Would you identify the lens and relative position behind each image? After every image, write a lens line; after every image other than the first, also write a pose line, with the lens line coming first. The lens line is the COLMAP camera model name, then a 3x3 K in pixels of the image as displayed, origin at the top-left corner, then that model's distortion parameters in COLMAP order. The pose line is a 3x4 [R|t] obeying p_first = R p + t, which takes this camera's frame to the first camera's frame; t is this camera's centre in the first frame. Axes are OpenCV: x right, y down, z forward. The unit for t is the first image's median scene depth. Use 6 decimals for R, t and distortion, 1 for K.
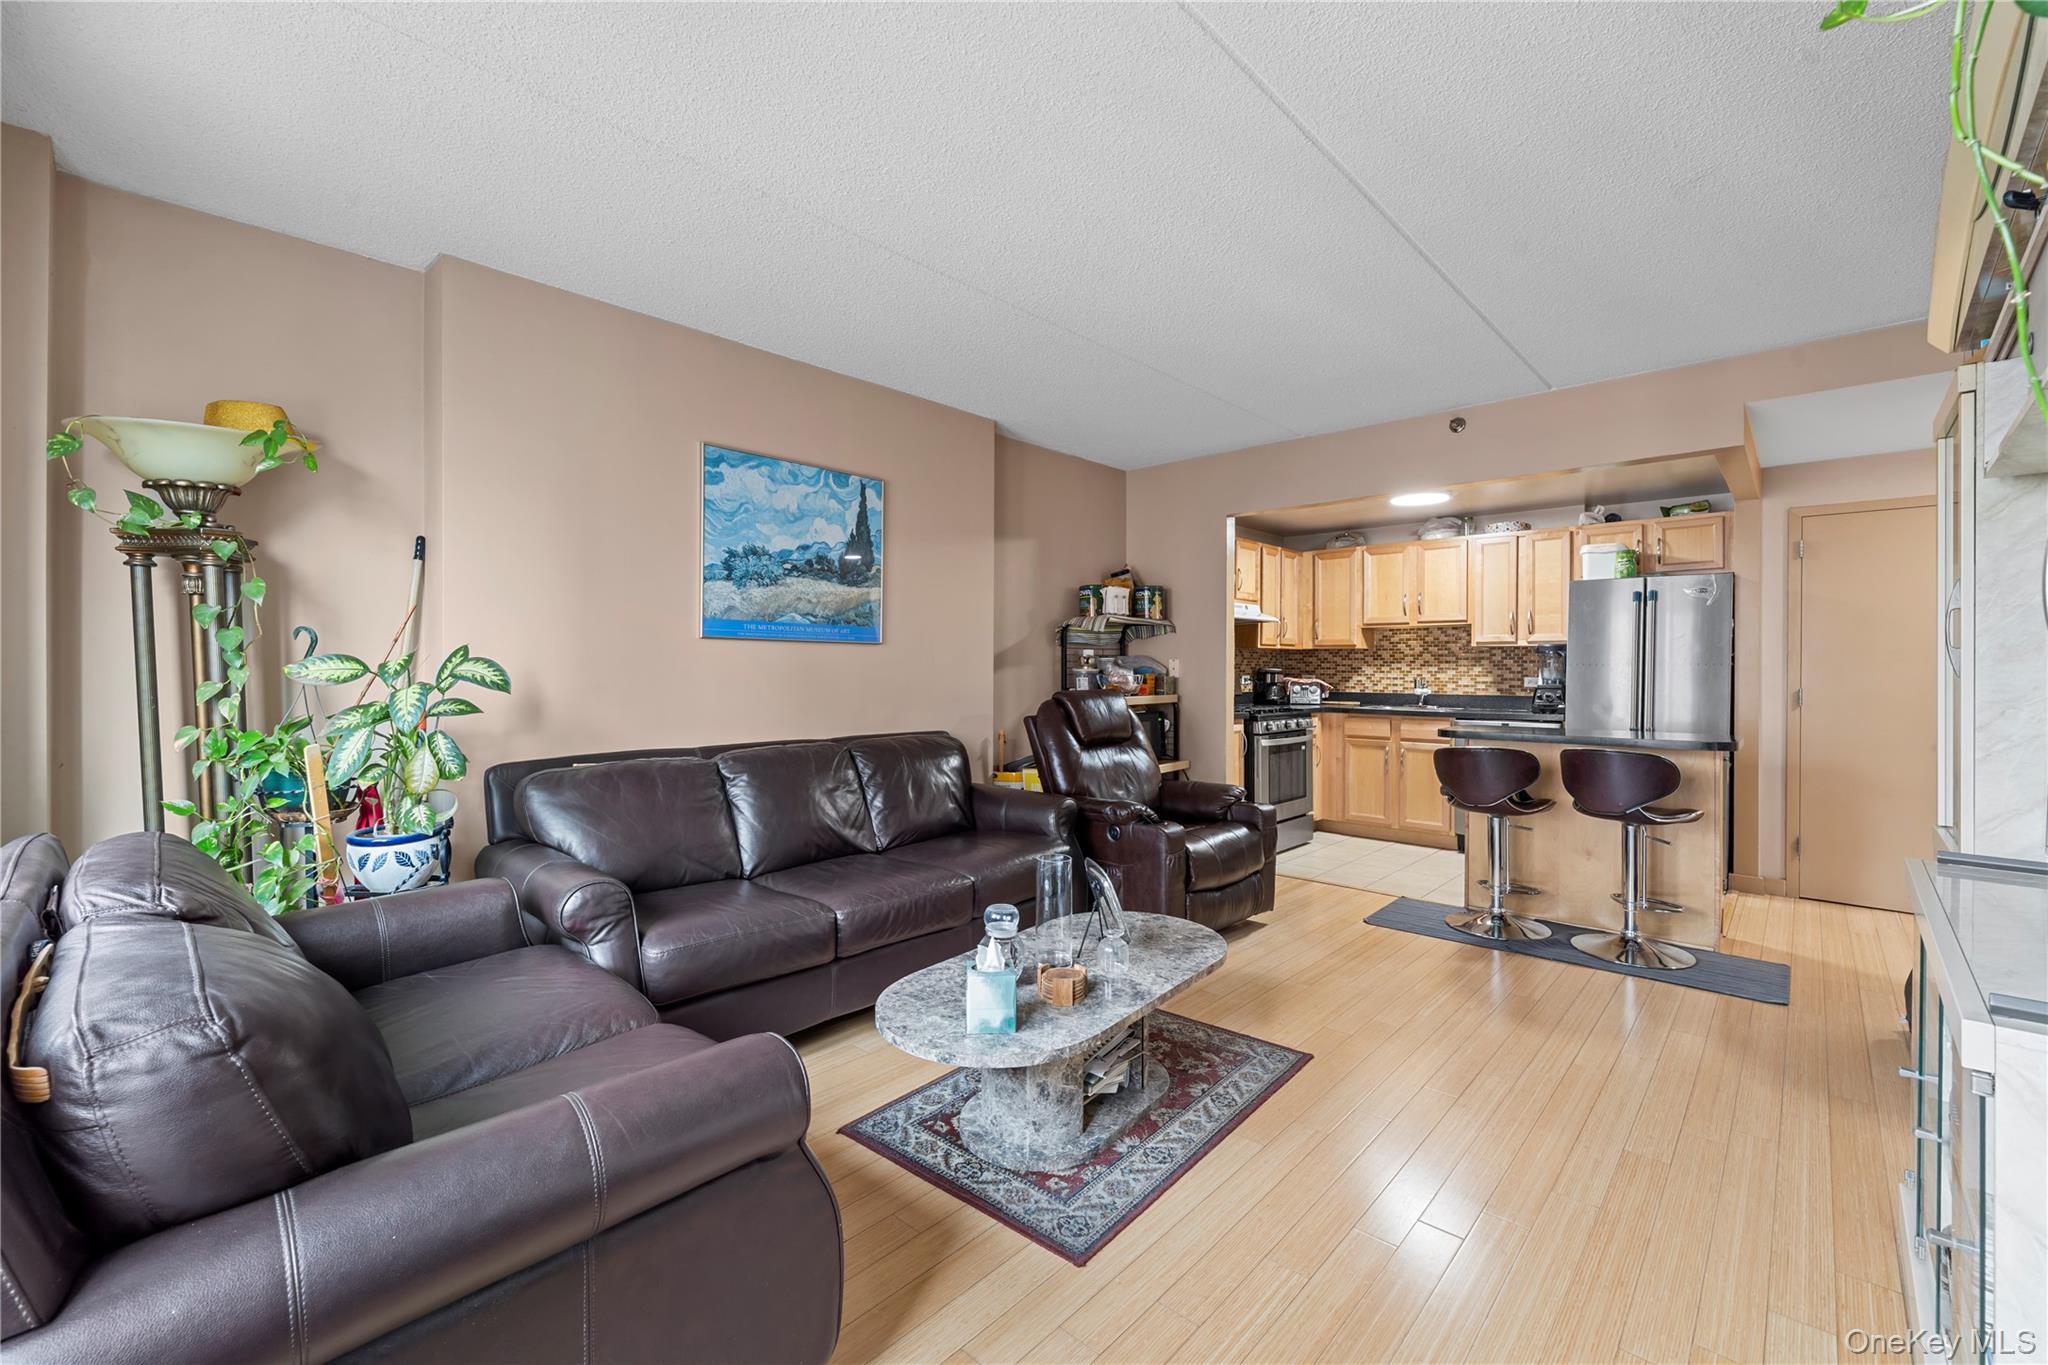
lens RADIAL K [[847.9, 0, 1029.0], [0, 847.9, 673.7], [0, 0, 1]] dist [-0.000145, -0.000367]
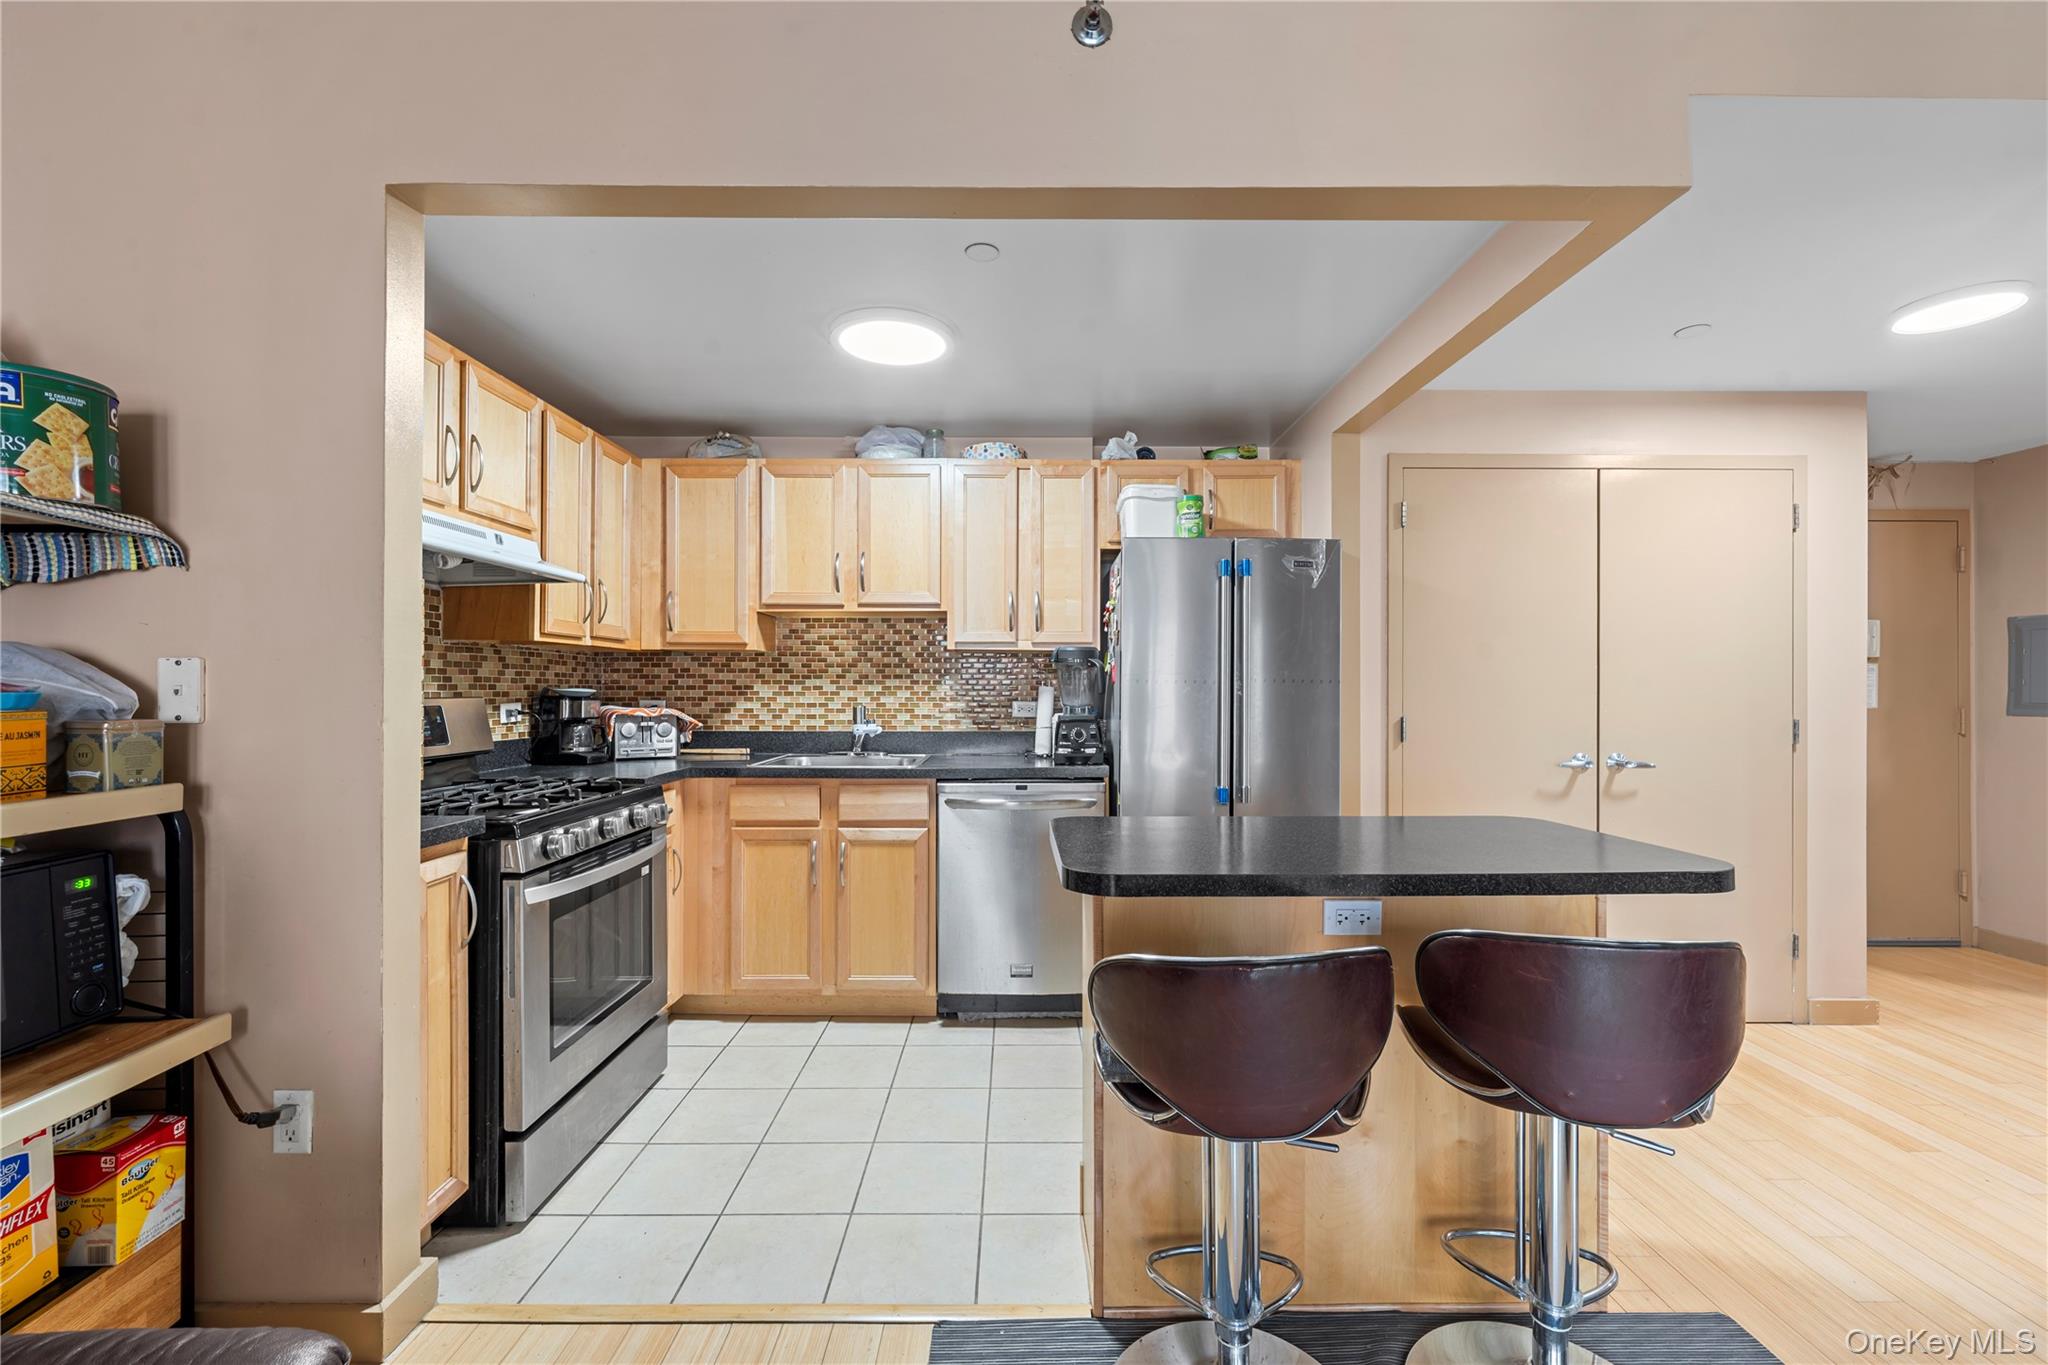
lens RADIAL K [[833.4, 0, 1025.5], [0, 833.4, 685.0], [0, 0, 1]] dist [-0.000867, -0.000257]
pose [[0.731116, 0.000574, 0.682253, 0.193103], [0.004604, 0.999973, -0.005775, -0.005174], [-0.682238, 0.007364, 0.731093, 0.612630]]
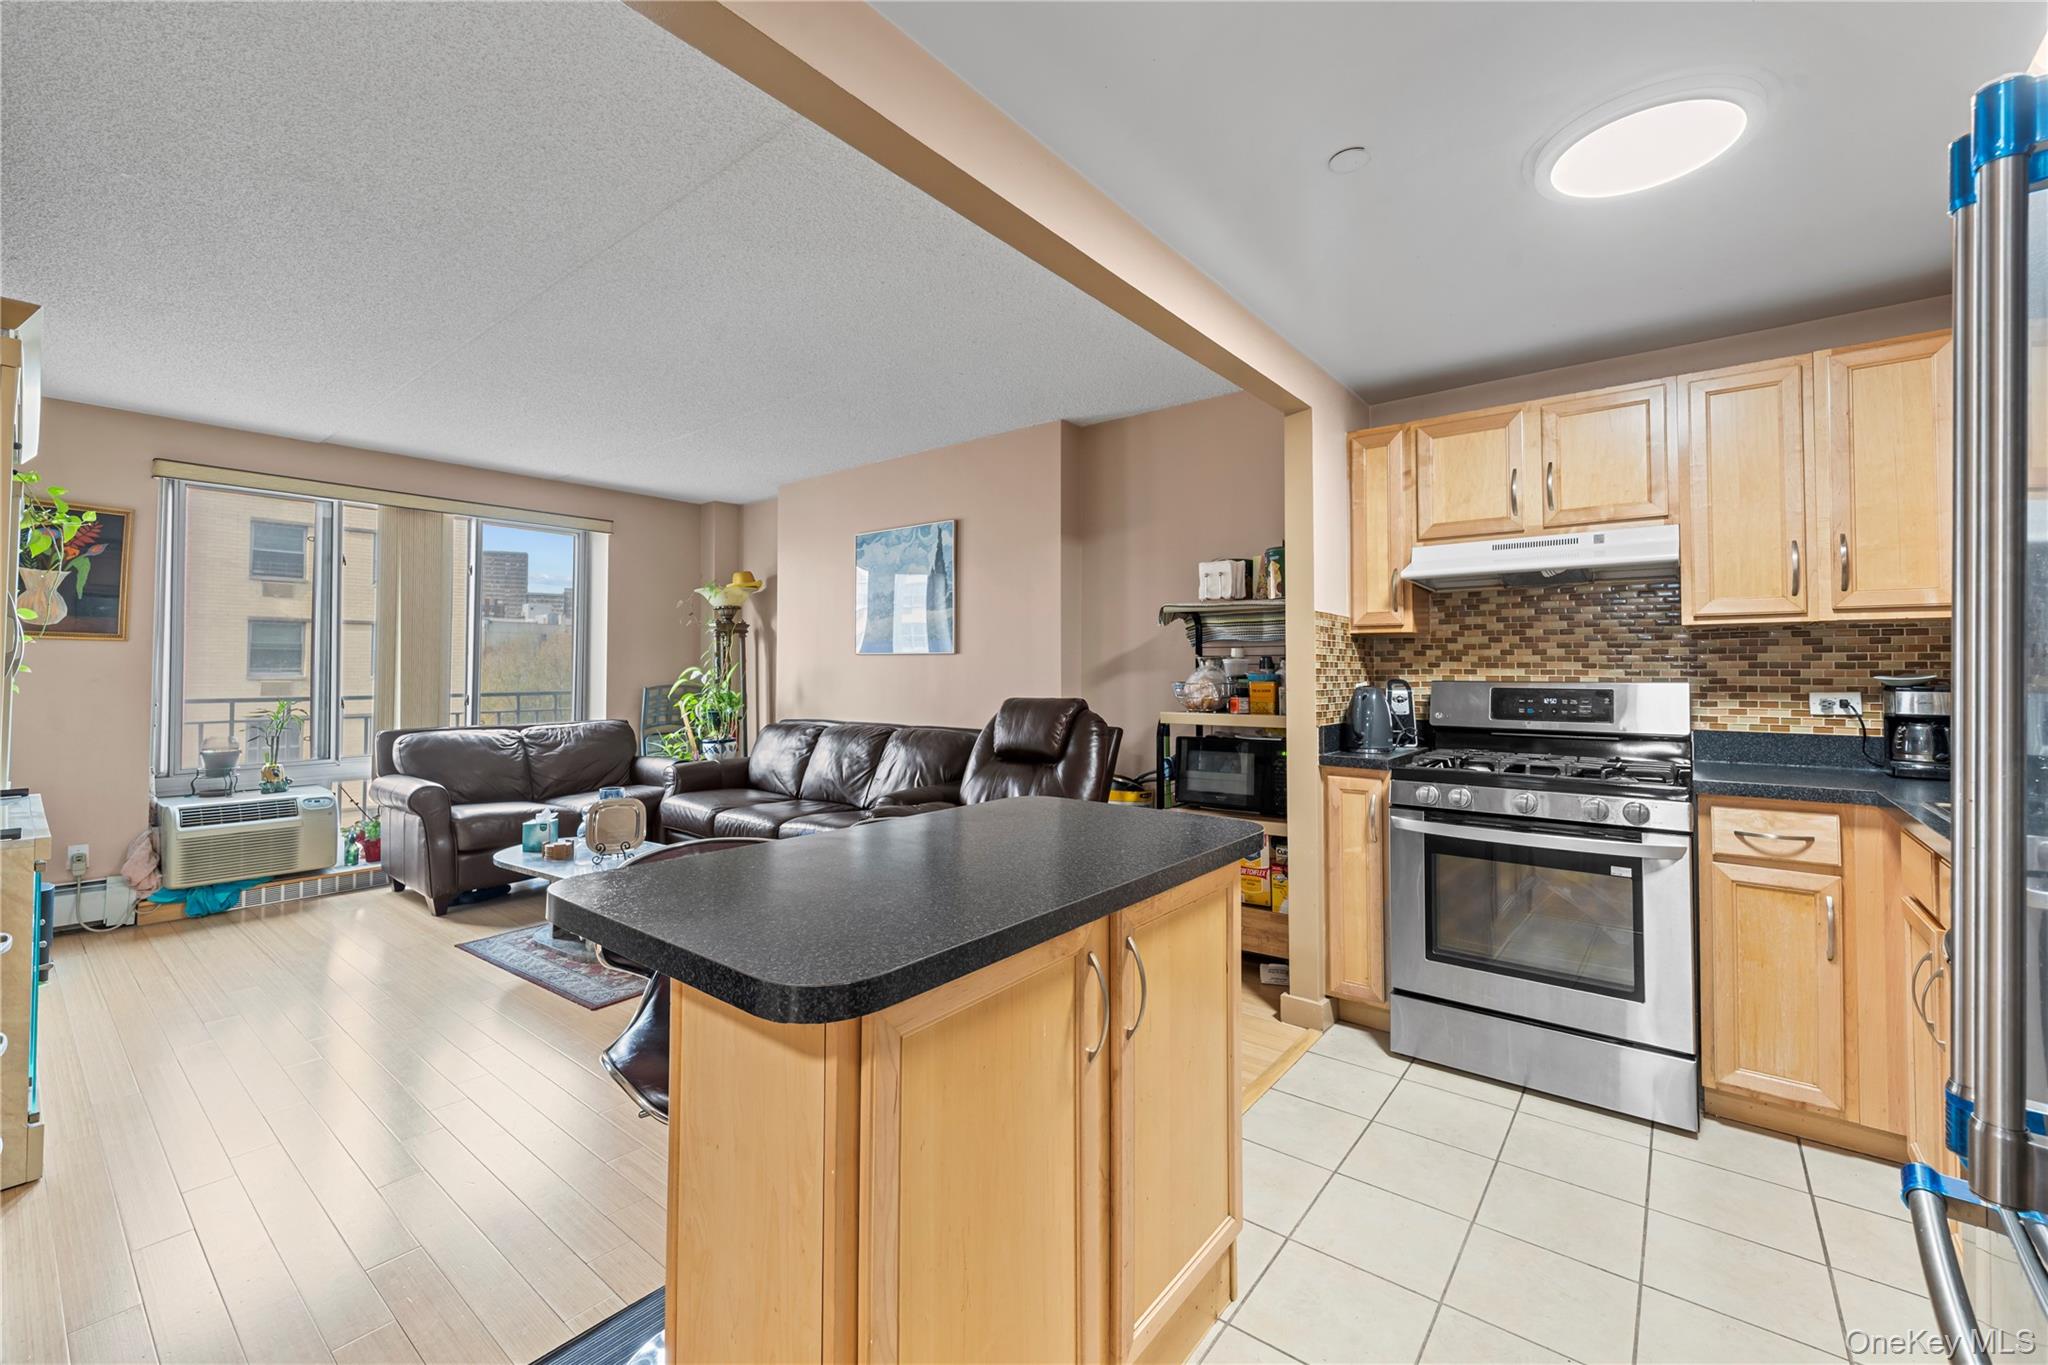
lens RADIAL K [[836.5, 0, 1027.8], [0, 836.5, 649.1], [0, 0, 1]] dist [0.000551, -0.000327]
pose [[0.072746, -0.029068, -0.996927, 0.776162], [-0.007567, 0.999530, -0.029696, -0.004817], [0.997322, 0.009704, 0.072492, 0.763779]]
